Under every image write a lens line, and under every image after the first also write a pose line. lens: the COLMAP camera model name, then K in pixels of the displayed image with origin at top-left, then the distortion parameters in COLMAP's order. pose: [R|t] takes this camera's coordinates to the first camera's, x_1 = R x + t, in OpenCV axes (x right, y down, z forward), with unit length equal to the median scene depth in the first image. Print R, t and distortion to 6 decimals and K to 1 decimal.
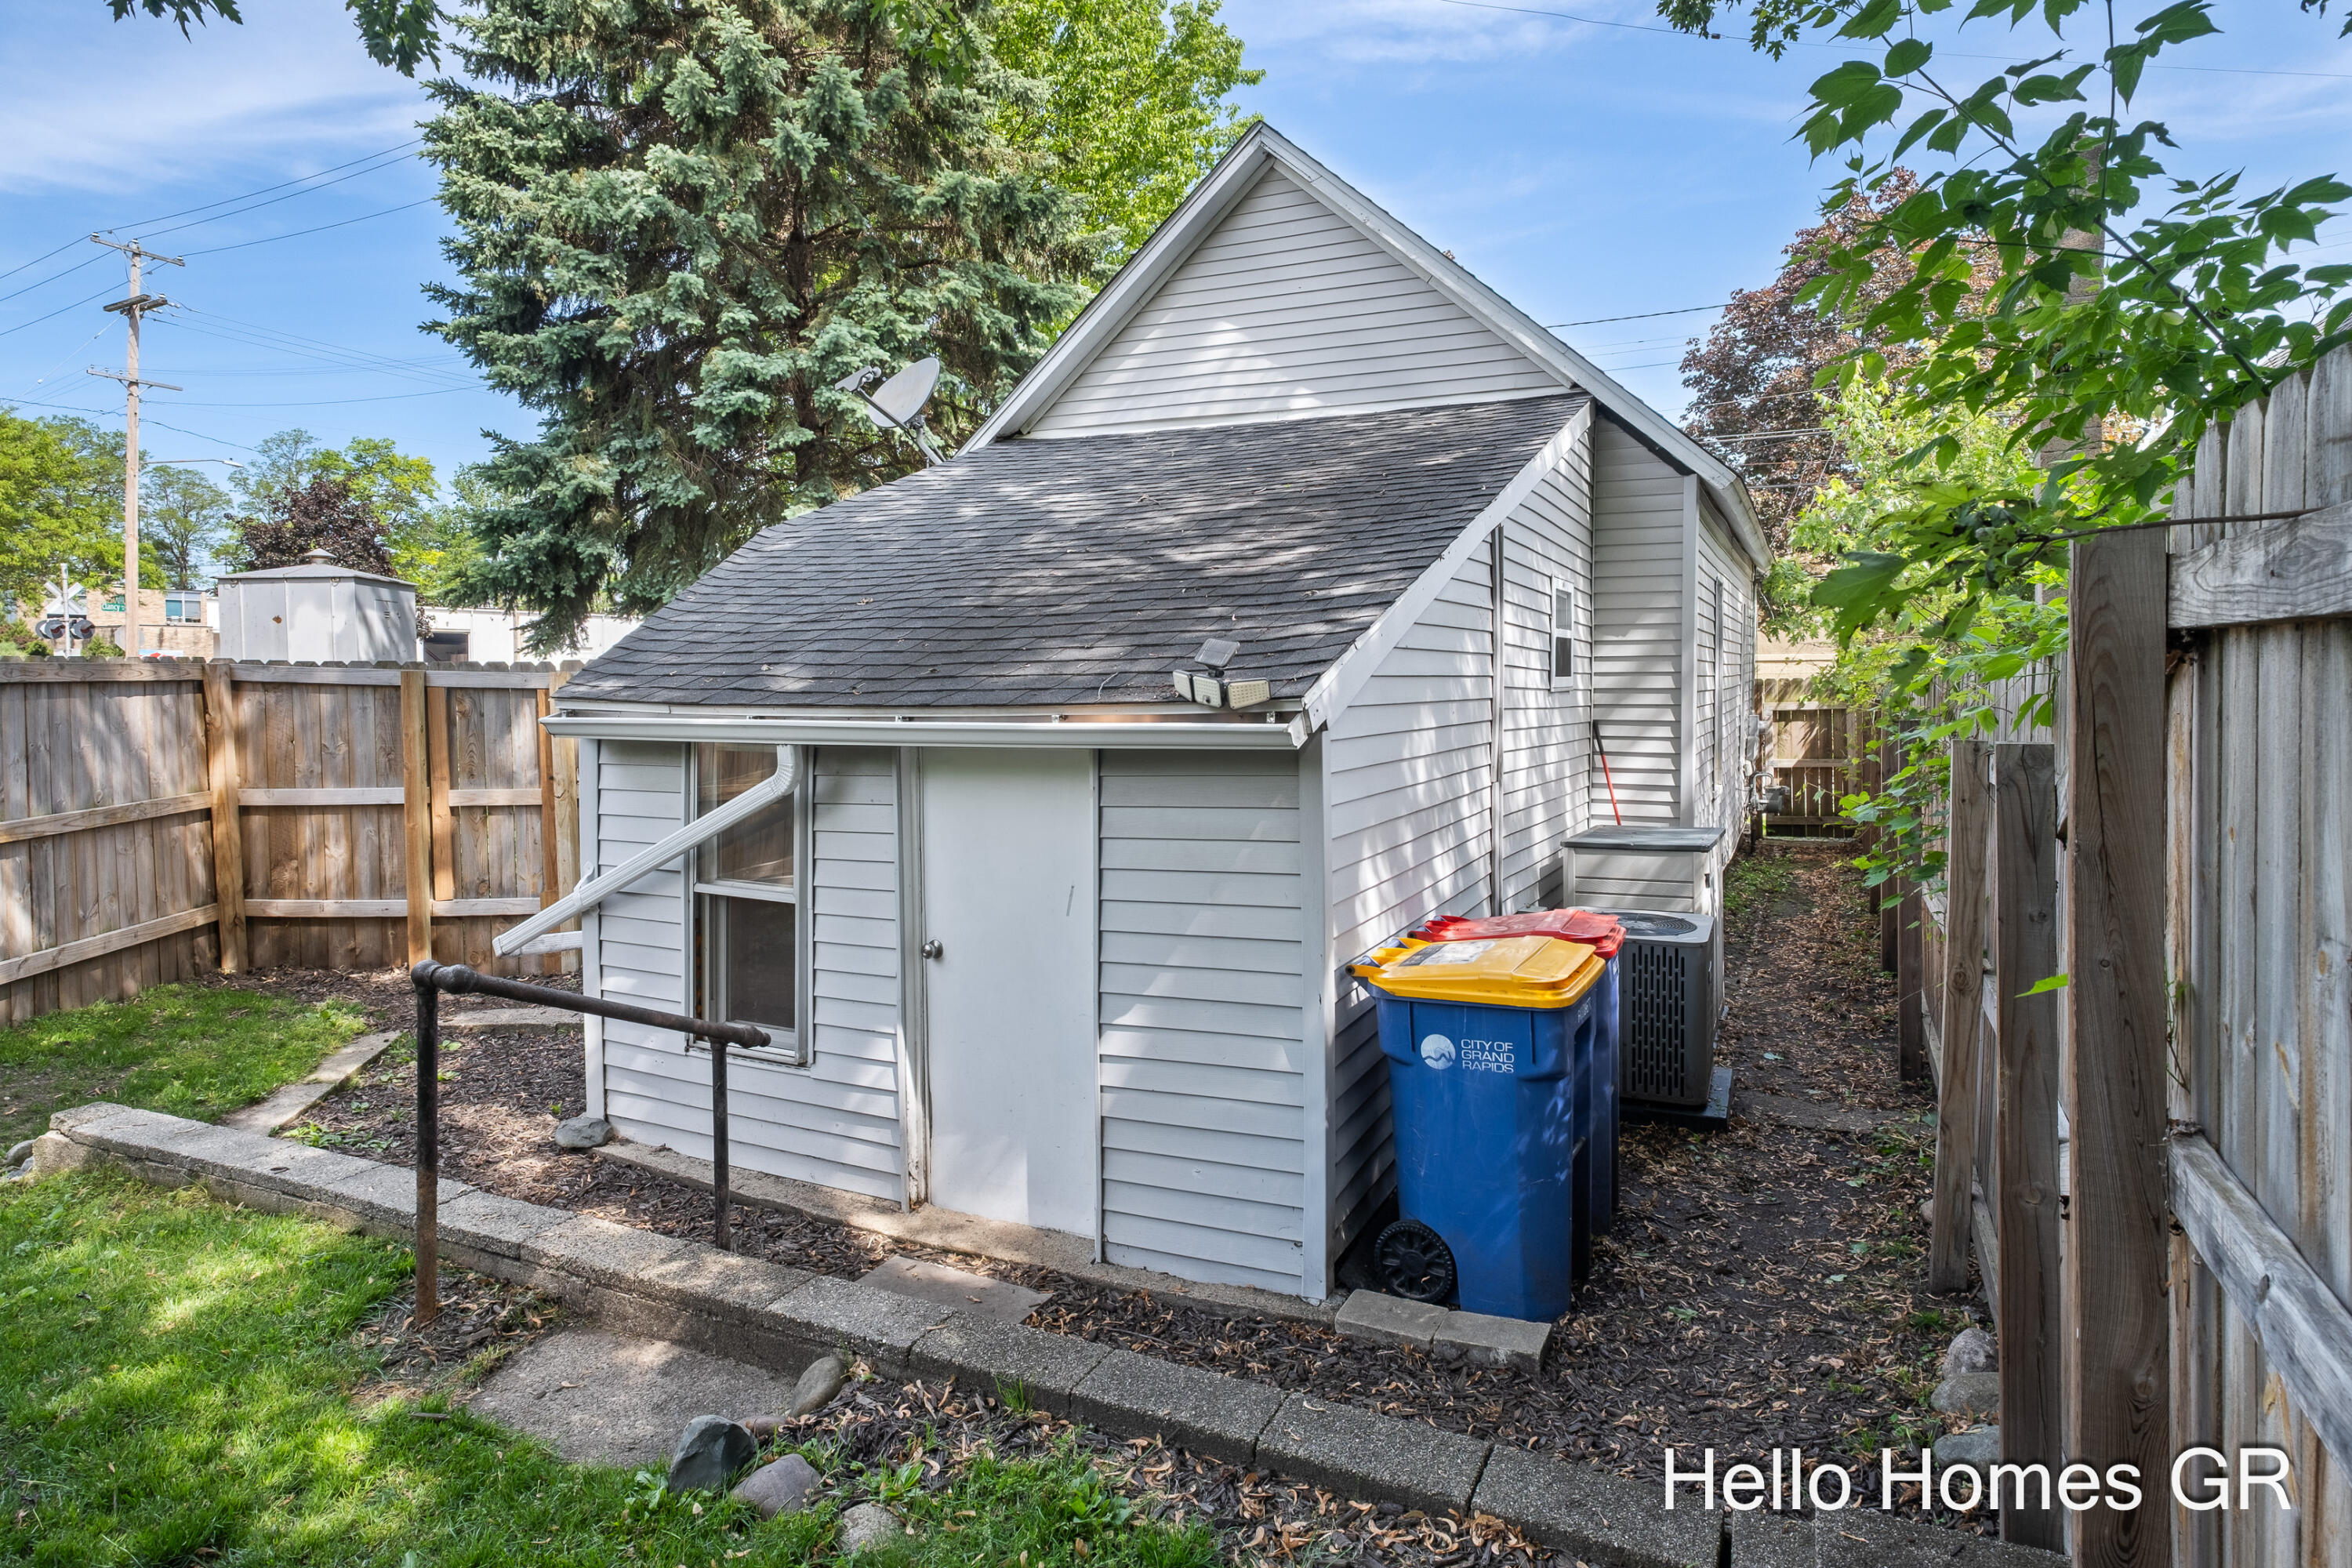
lens RADIAL K [[1270.2, 0, 1177.6], [0, 1270.2, 746.5], [0, 0, 1]] dist [0.001127, 0.000398]
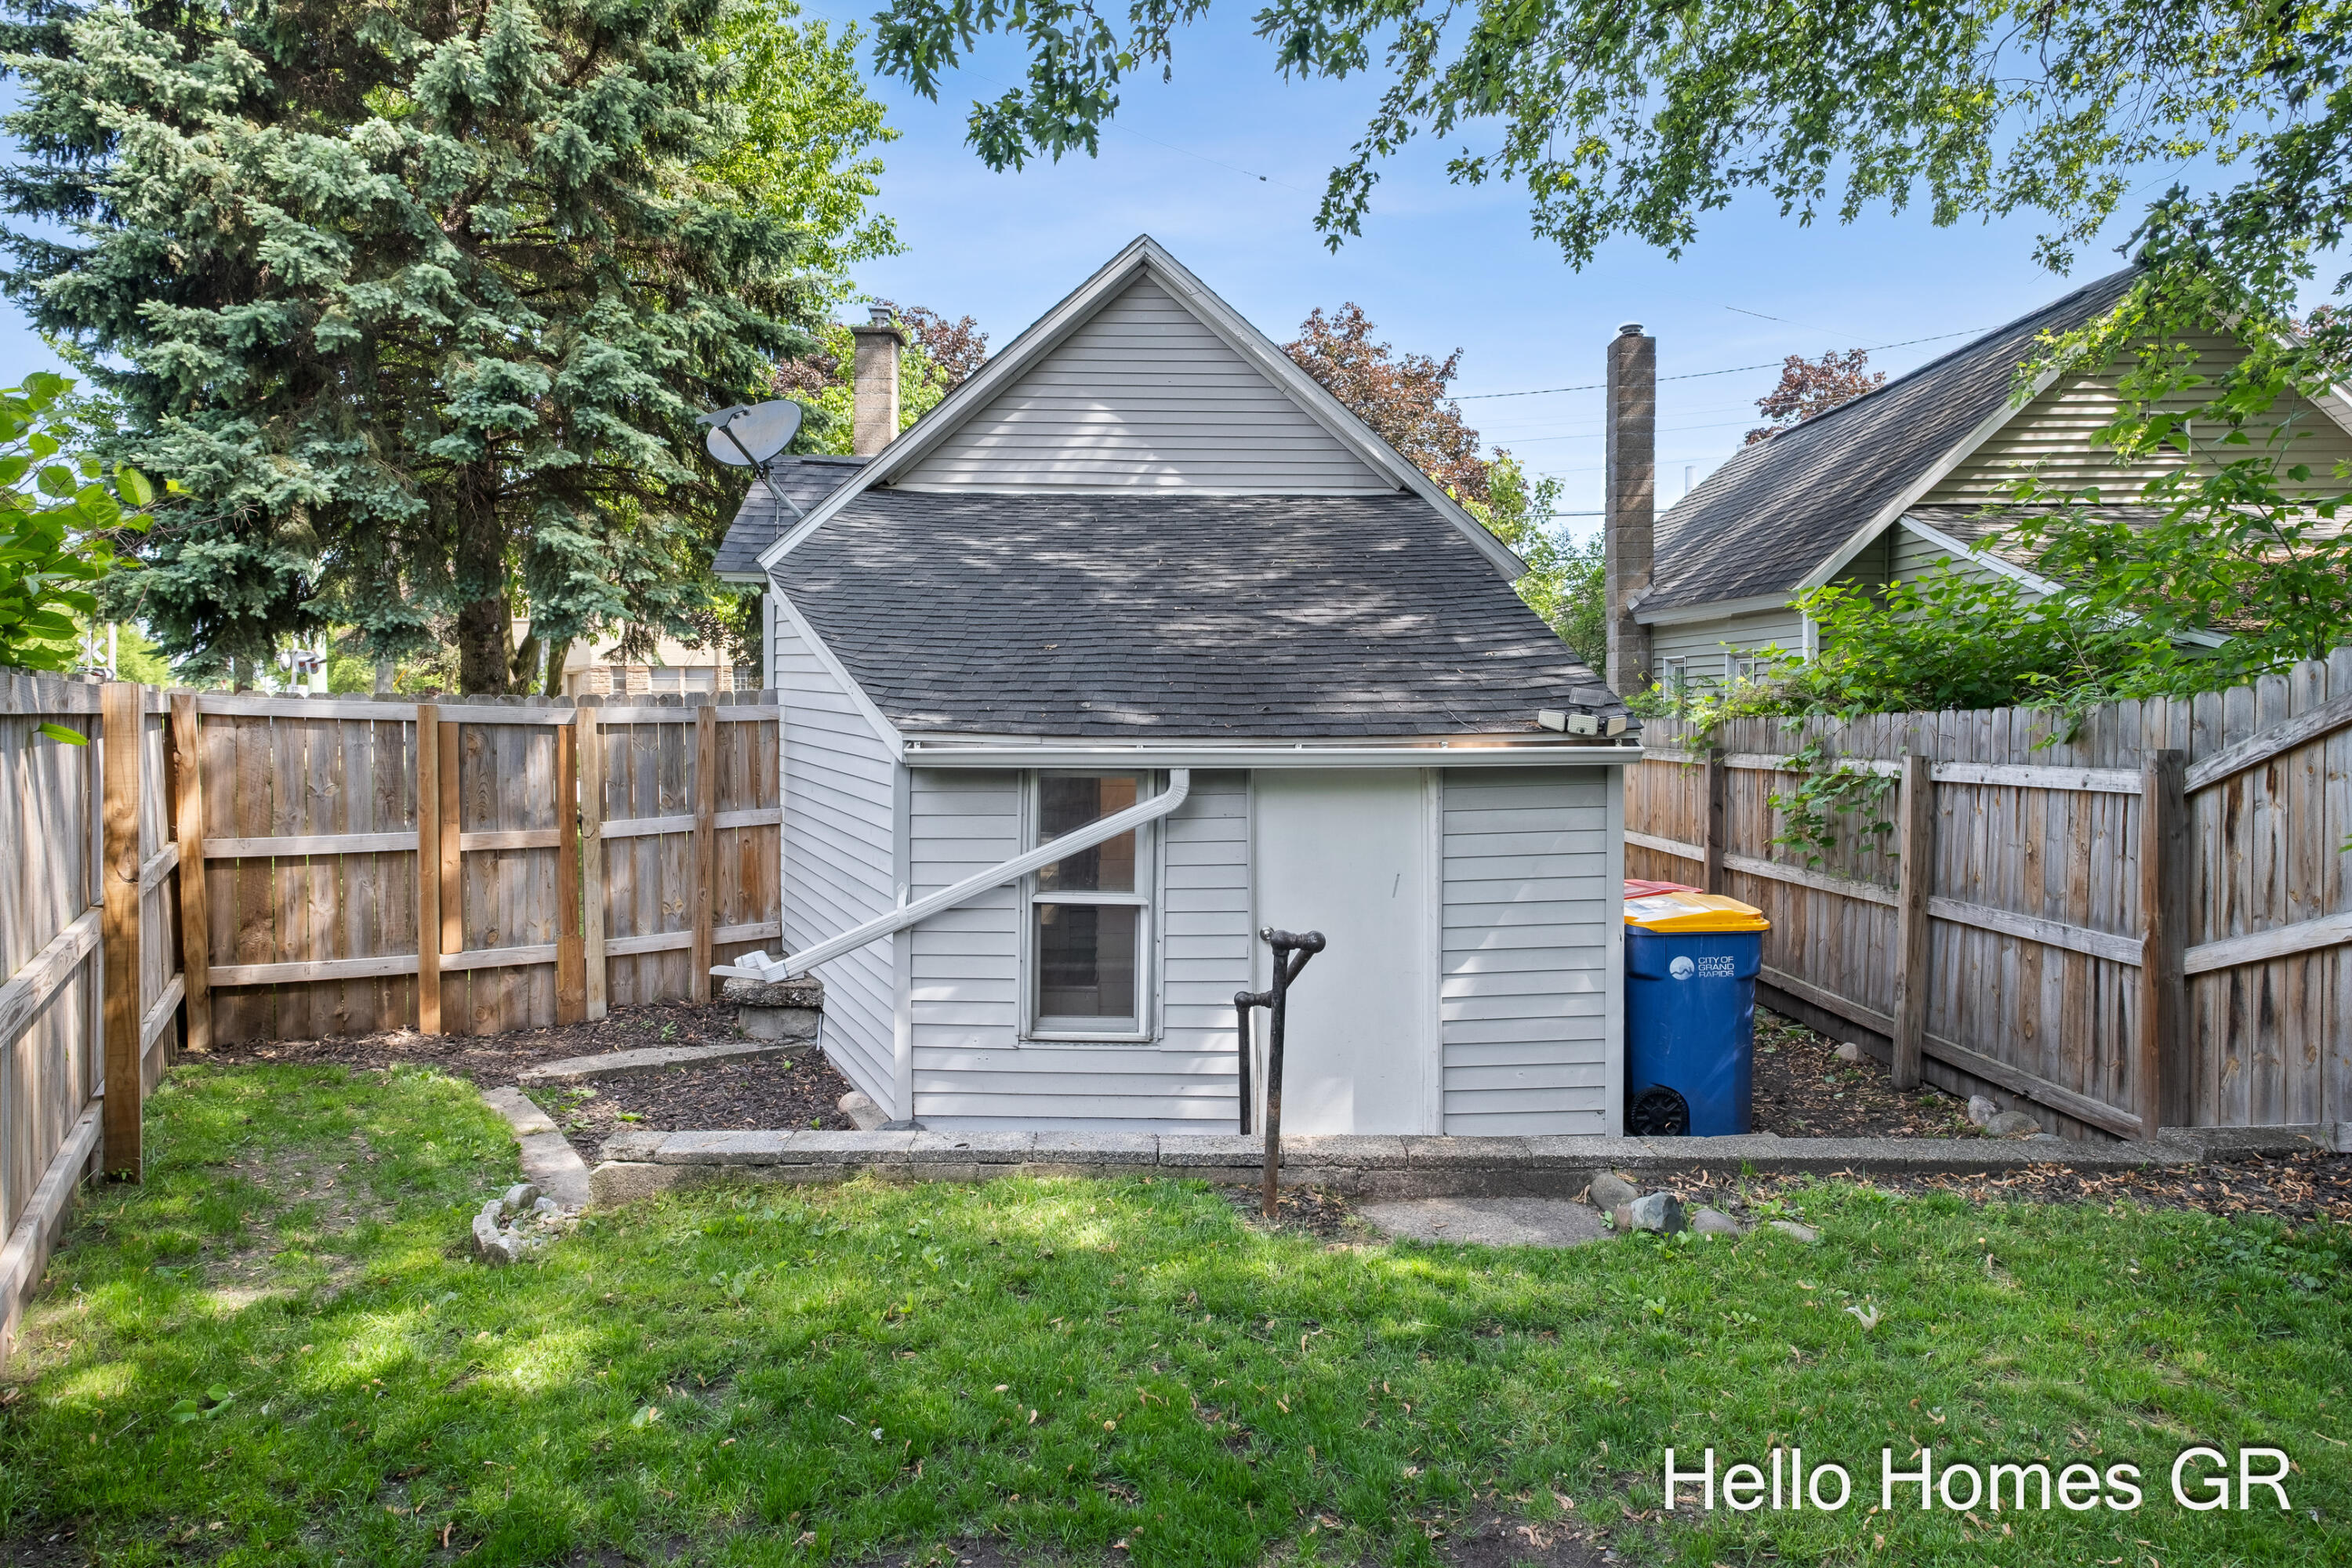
lens RADIAL K [[1236.6, 0, 1176.0], [0, 1236.6, 784.0], [0, 0, 1]] dist [0.009354, -0.009595]
pose [[0.908840, -0.015905, 0.416842, -0.479981], [0.017448, 0.999848, 0.000108, 0.007647], [-0.416781, 0.007175, 0.908979, -0.036383]]
